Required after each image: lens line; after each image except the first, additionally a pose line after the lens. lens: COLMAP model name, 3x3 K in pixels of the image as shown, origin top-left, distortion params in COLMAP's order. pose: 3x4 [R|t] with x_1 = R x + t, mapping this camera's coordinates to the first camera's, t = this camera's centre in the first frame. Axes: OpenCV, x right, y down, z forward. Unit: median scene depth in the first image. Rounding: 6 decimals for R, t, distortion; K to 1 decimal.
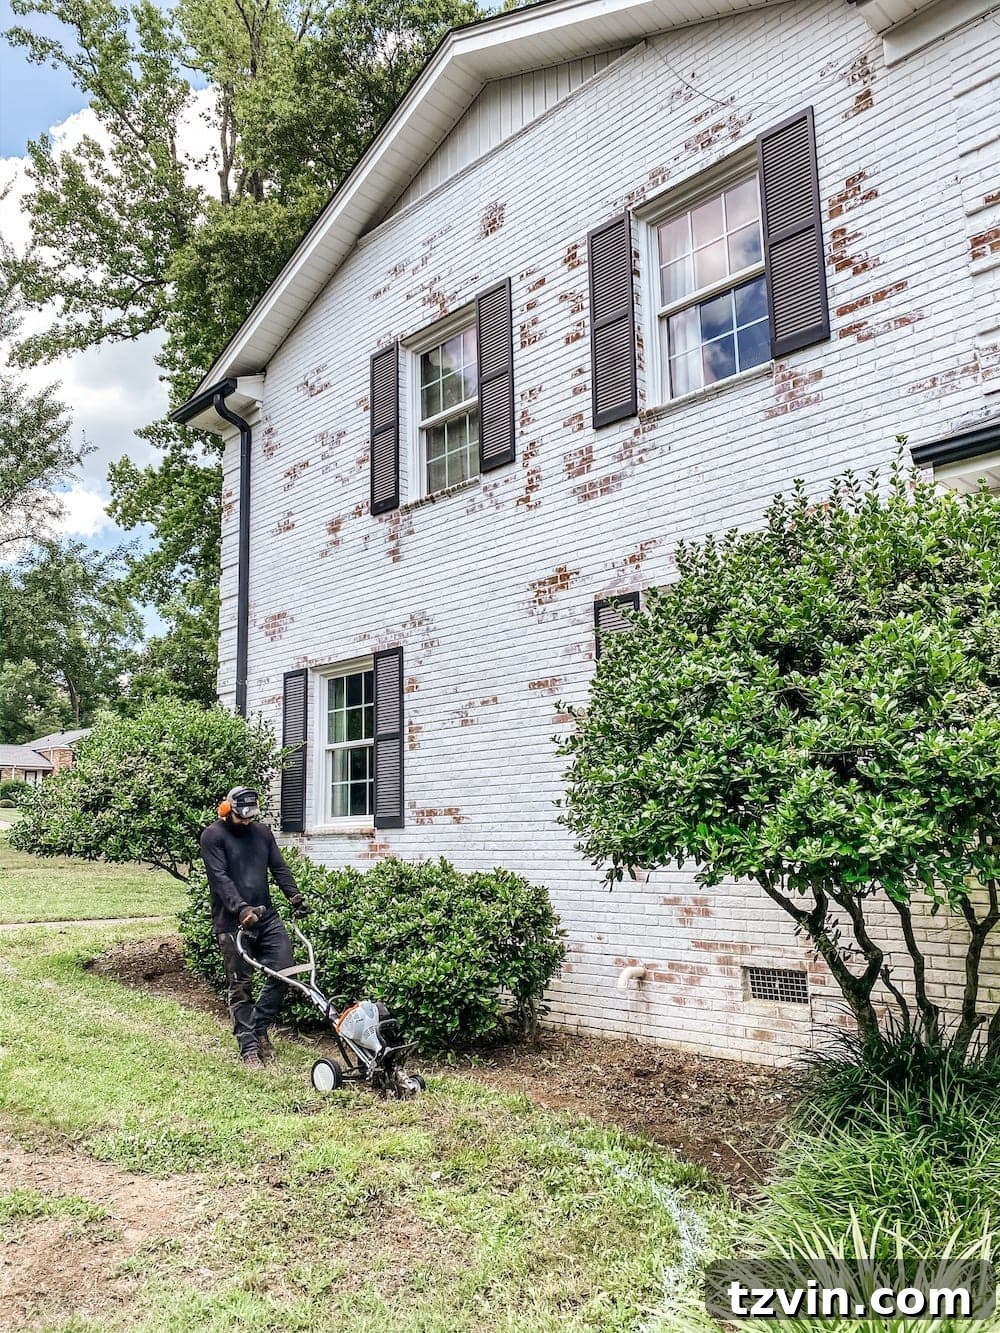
lens RADIAL K [[1025.9, 0, 500.4], [0, 1025.9, 646.6], [0, 0, 1]] dist [0.043081, -0.010955]
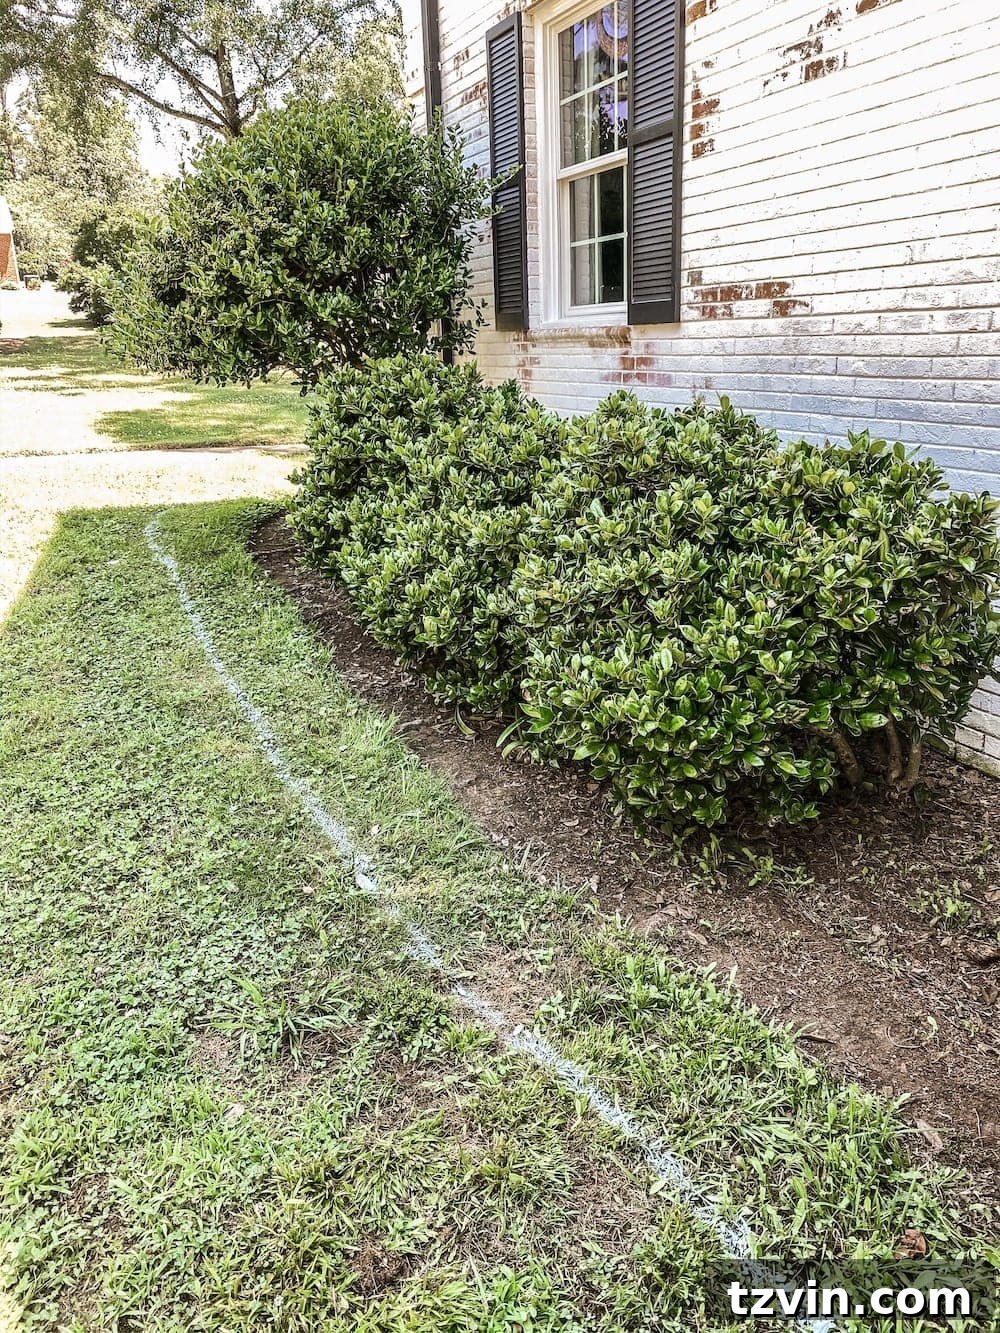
lens RADIAL K [[1022.2, 0, 500.0], [0, 1022.2, 666.5], [0, 0, 1]] dist [-0.000776, -0.000647]
pose [[0.945717, 0.096543, -0.310321, -0.001898], [0.063397, 0.881711, 0.467512, 0.074322], [0.318748, -0.461807, 0.827728, 0.424640]]
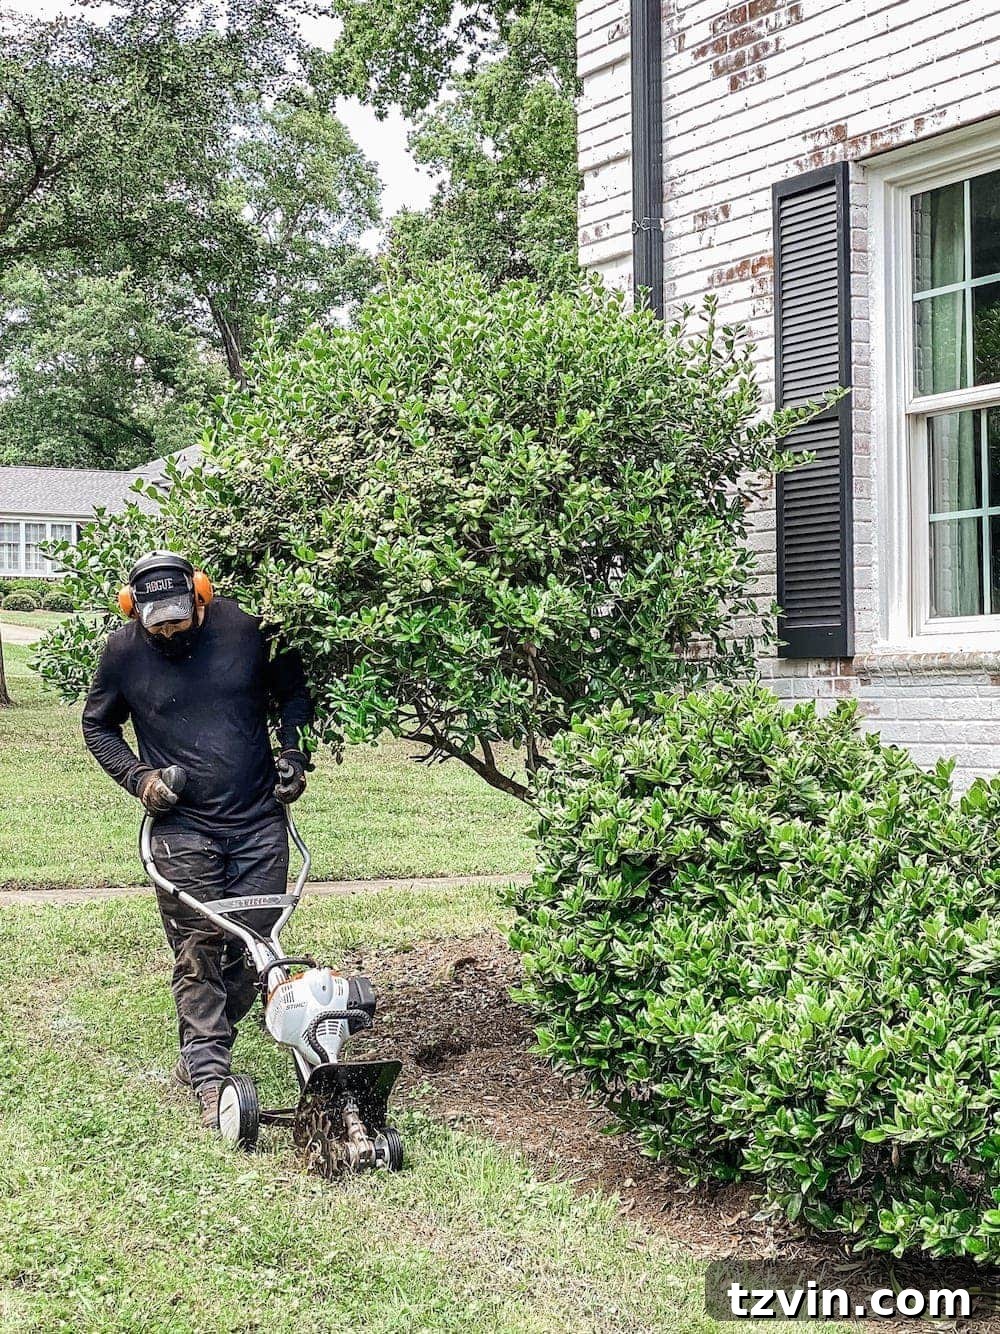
lens RADIAL K [[2500.8, 0, 500.0], [0, 2500.8, 667.0], [0, 0, 1]] dist [0.211409, -0.189921]
pose [[0.958312, 0.008877, -0.285586, -0.067316], [0.040199, 0.985387, 0.165522, 0.043345], [0.282882, -0.170102, 0.943951, 0.201524]]
